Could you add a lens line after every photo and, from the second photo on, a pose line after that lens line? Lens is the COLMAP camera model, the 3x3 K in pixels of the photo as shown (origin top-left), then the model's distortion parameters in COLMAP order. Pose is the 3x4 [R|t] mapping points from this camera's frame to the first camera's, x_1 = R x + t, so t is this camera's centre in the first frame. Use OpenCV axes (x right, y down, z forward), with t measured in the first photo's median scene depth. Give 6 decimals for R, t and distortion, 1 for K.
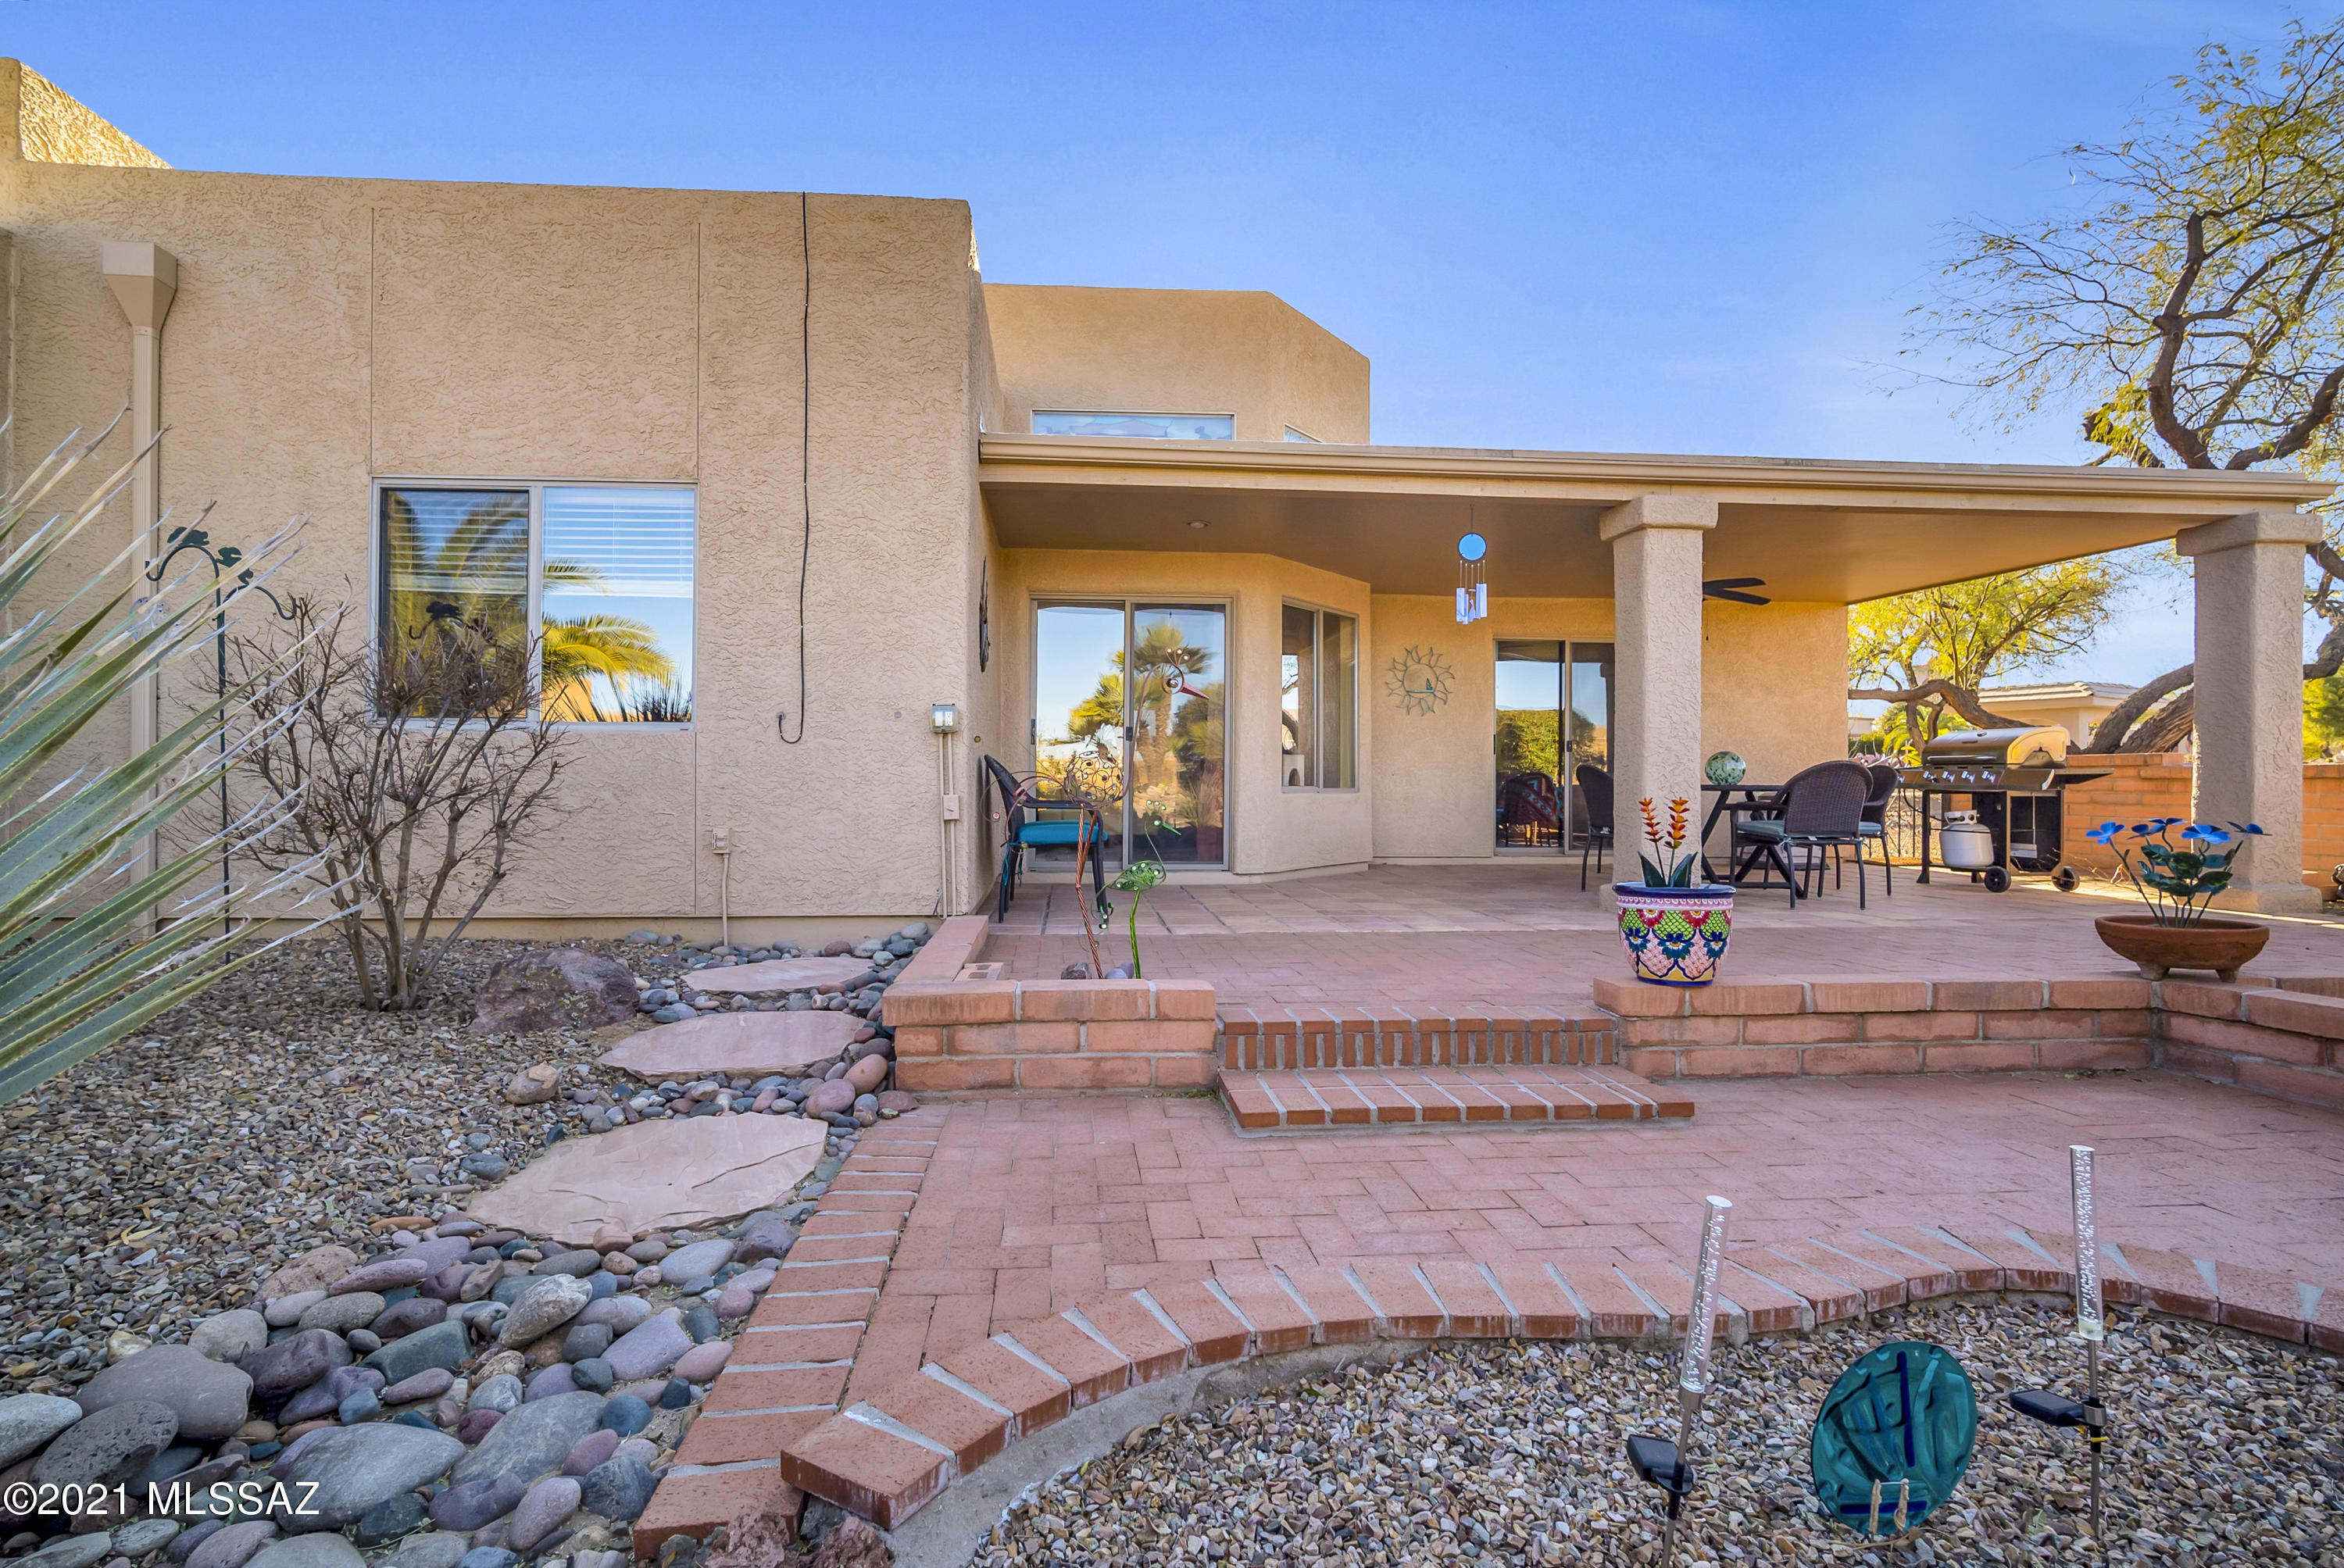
lens RADIAL K [[1059.8, 0, 1141.6], [0, 1059.8, 787.6], [0, 0, 1]] dist [-0.010199, 0.000477]
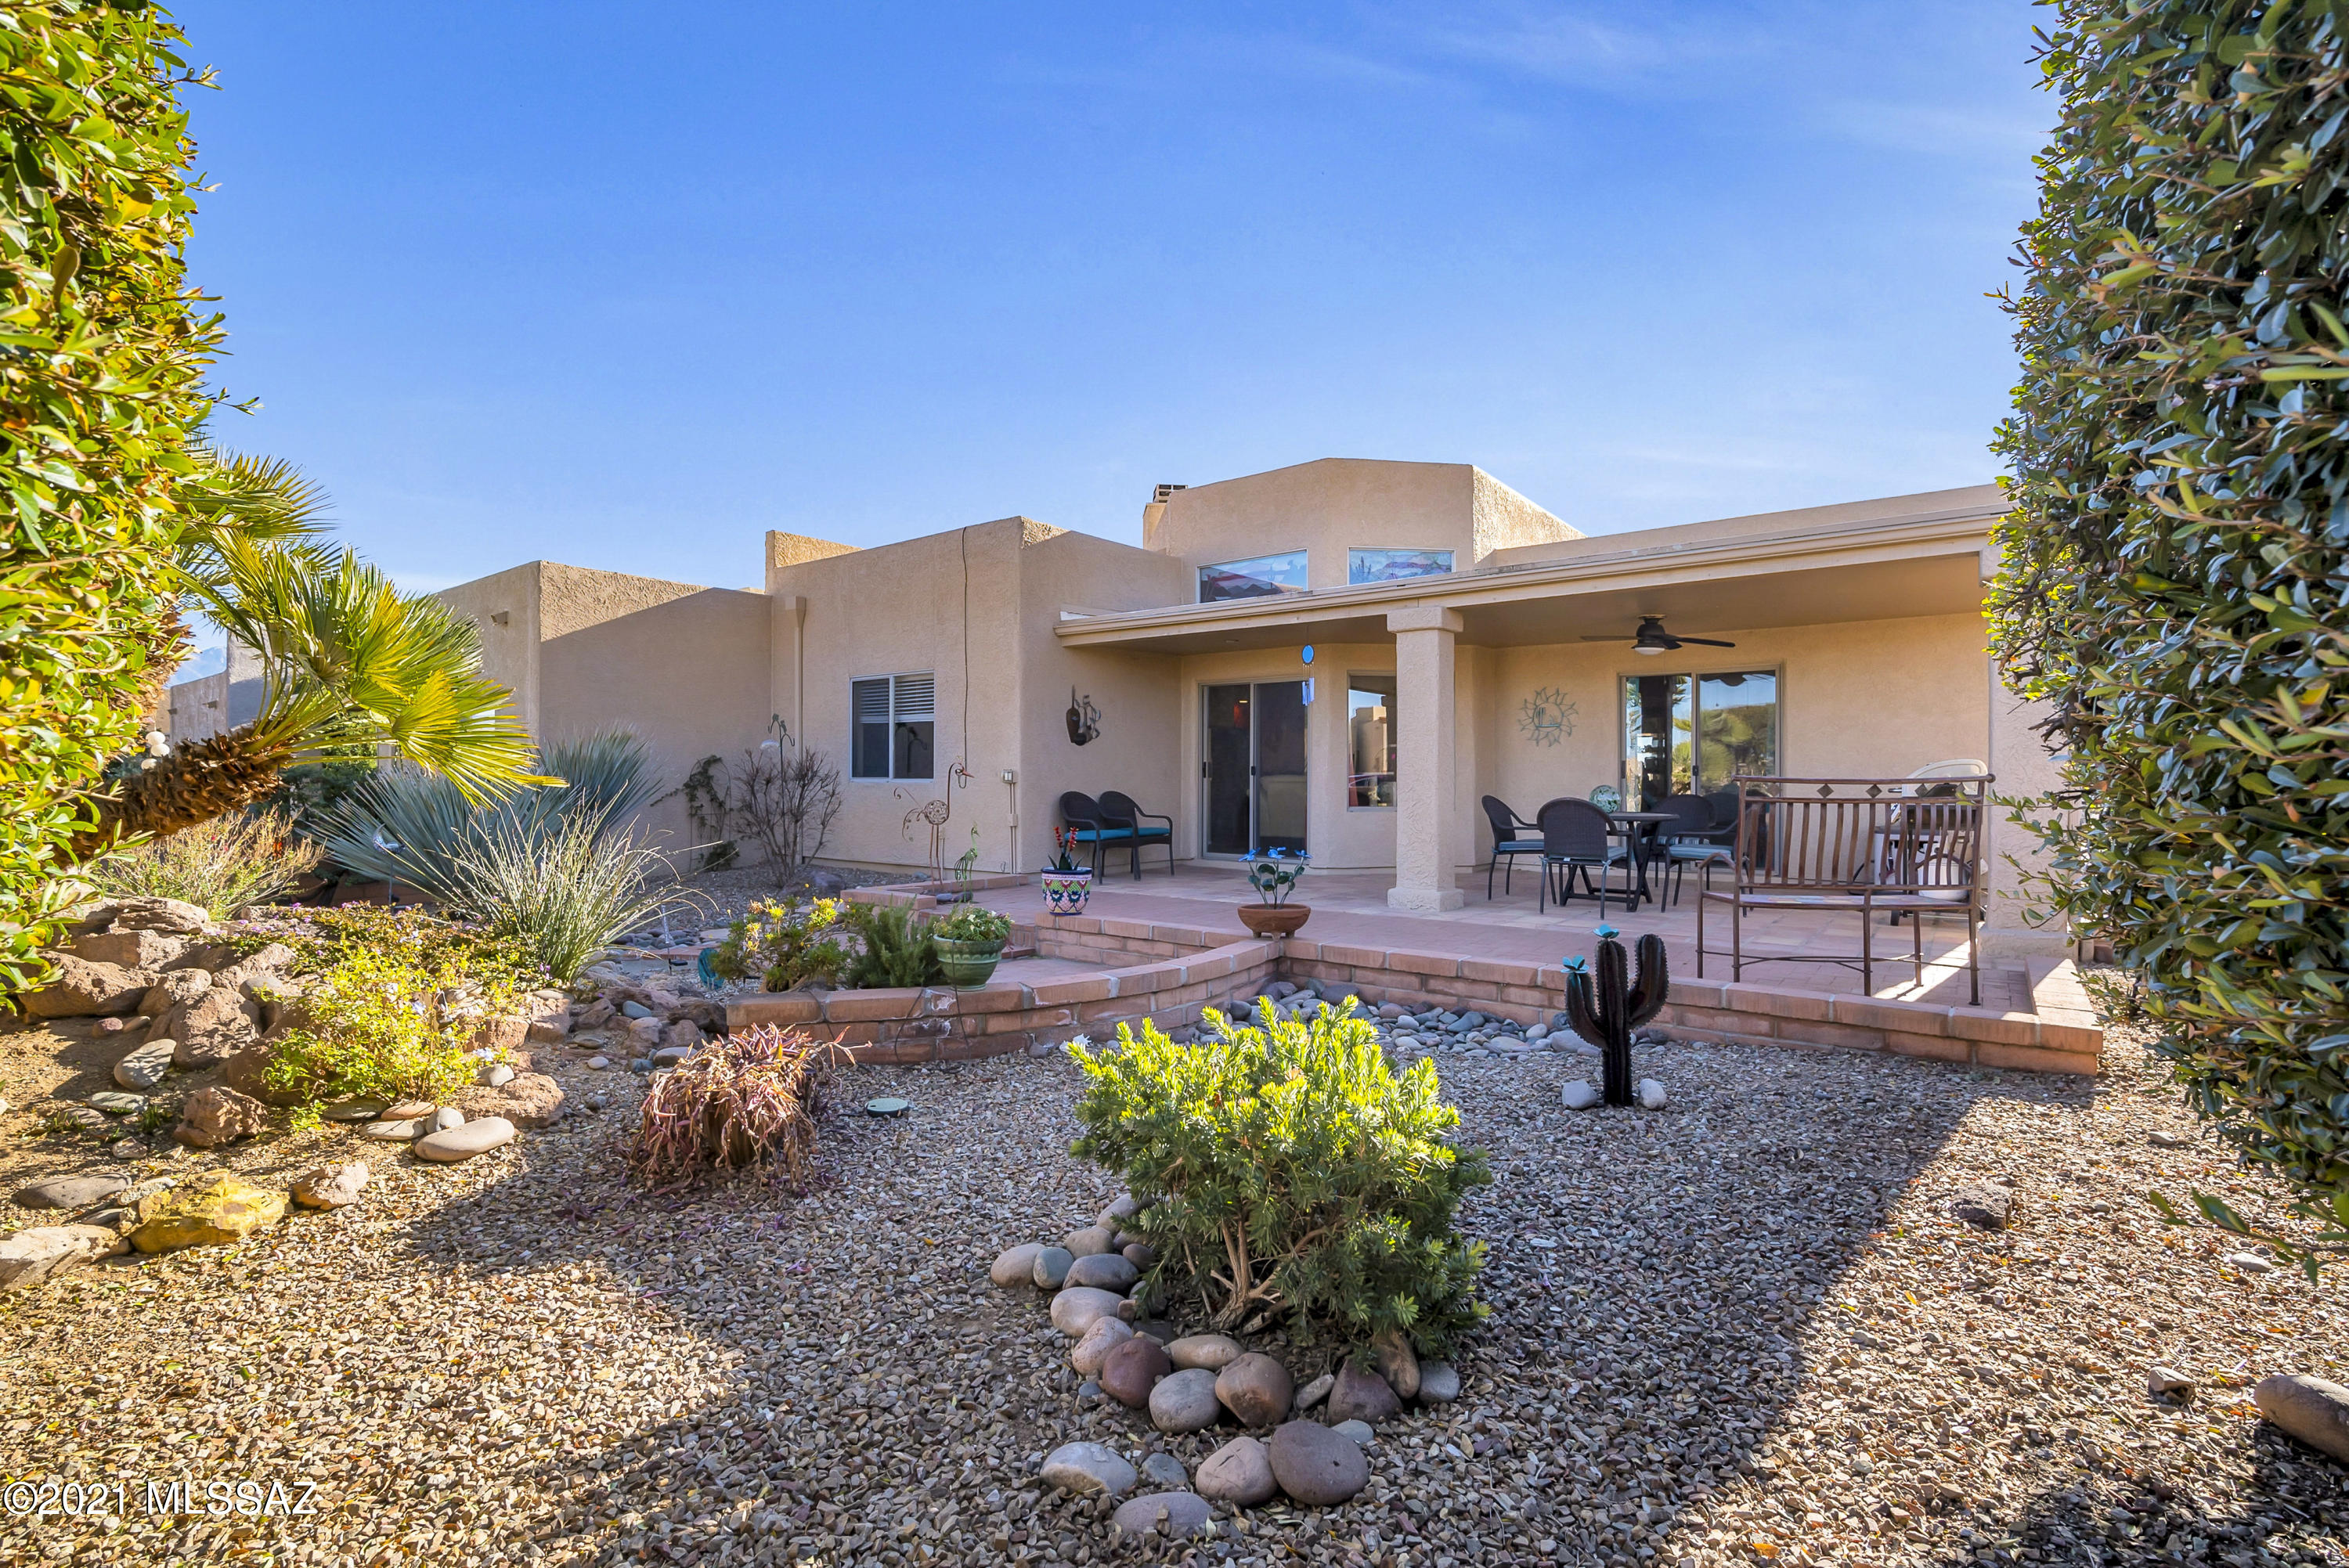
lens RADIAL K [[1055.3, 0, 1199.8], [0, 1055.3, 777.0], [0, 0, 1]] dist [-0.011931, 0.000563]
pose [[0.748474, -0.003174, -0.663157, 1.102145], [0.000101, 0.999989, -0.004672, -0.041218], [0.663164, 0.003430, 0.748466, -0.206177]]
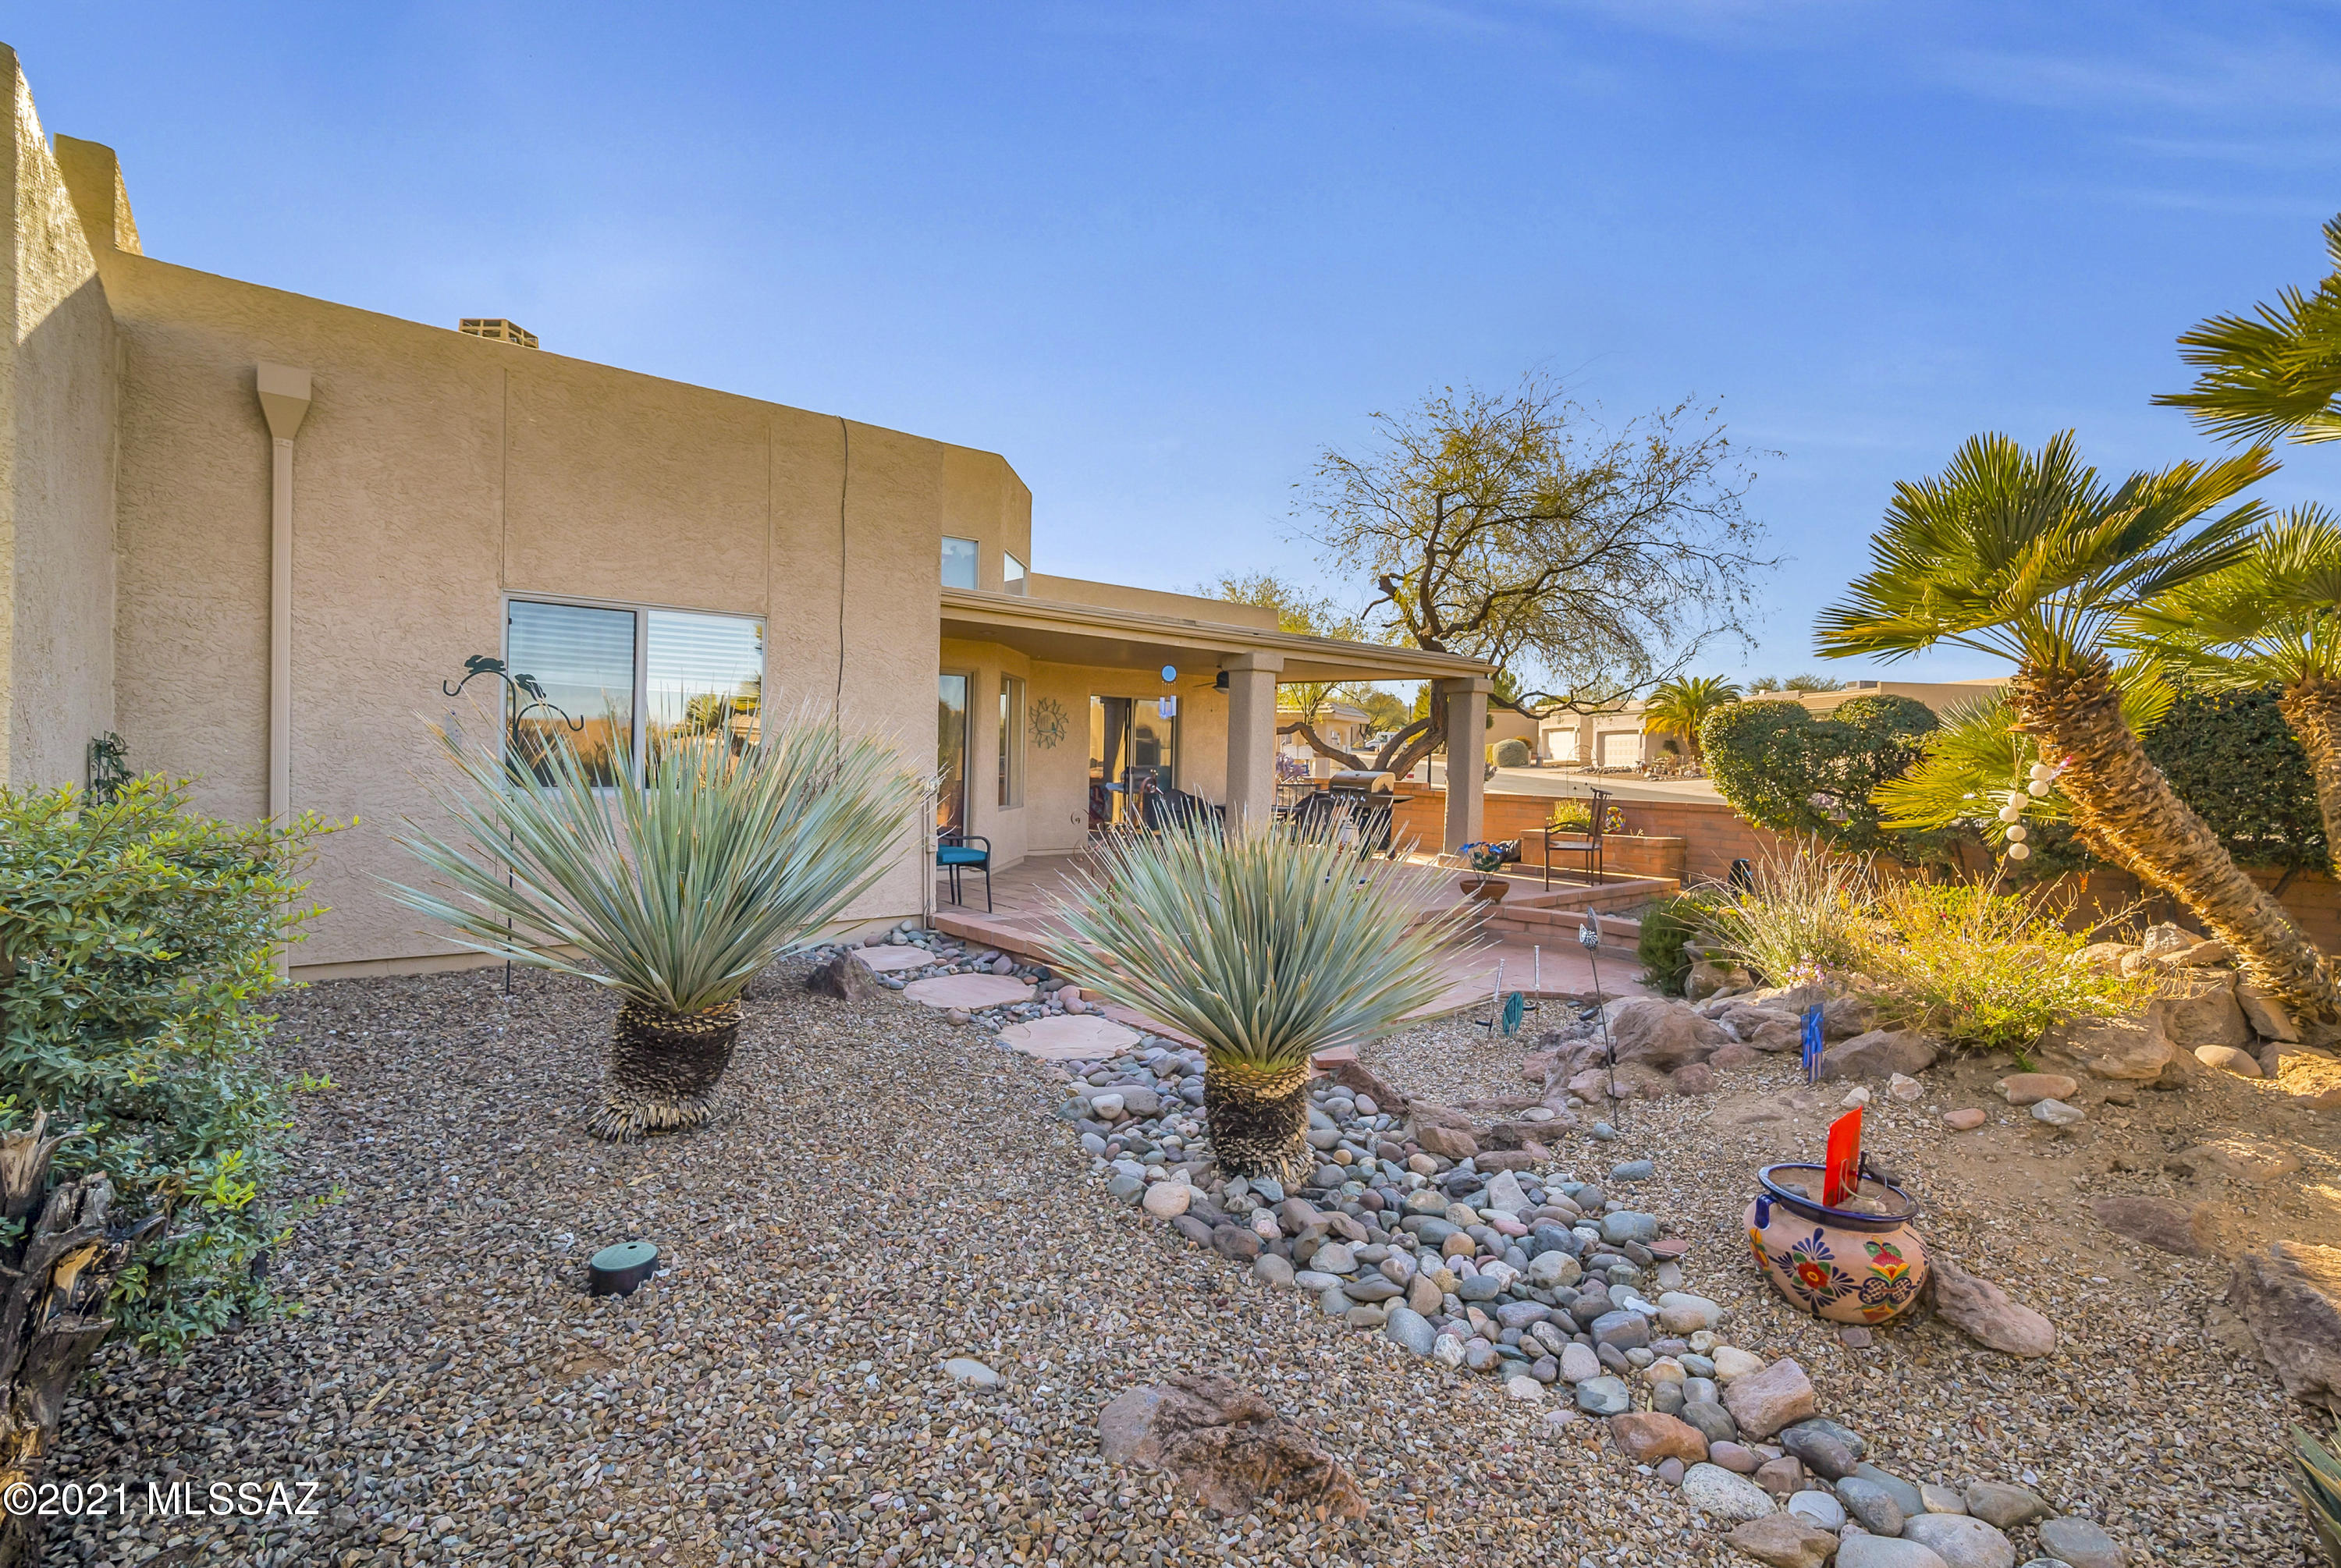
lens RADIAL K [[1051.7, 0, 1195.7], [0, 1051.7, 777.1], [0, 0, 1]] dist [-0.011931, 0.000563]
pose [[0.803393, 0.005923, 0.595419, -0.658865], [-0.019836, 0.999662, 0.016821, -0.093980], [-0.595118, -0.025325, 0.803239, -0.374290]]
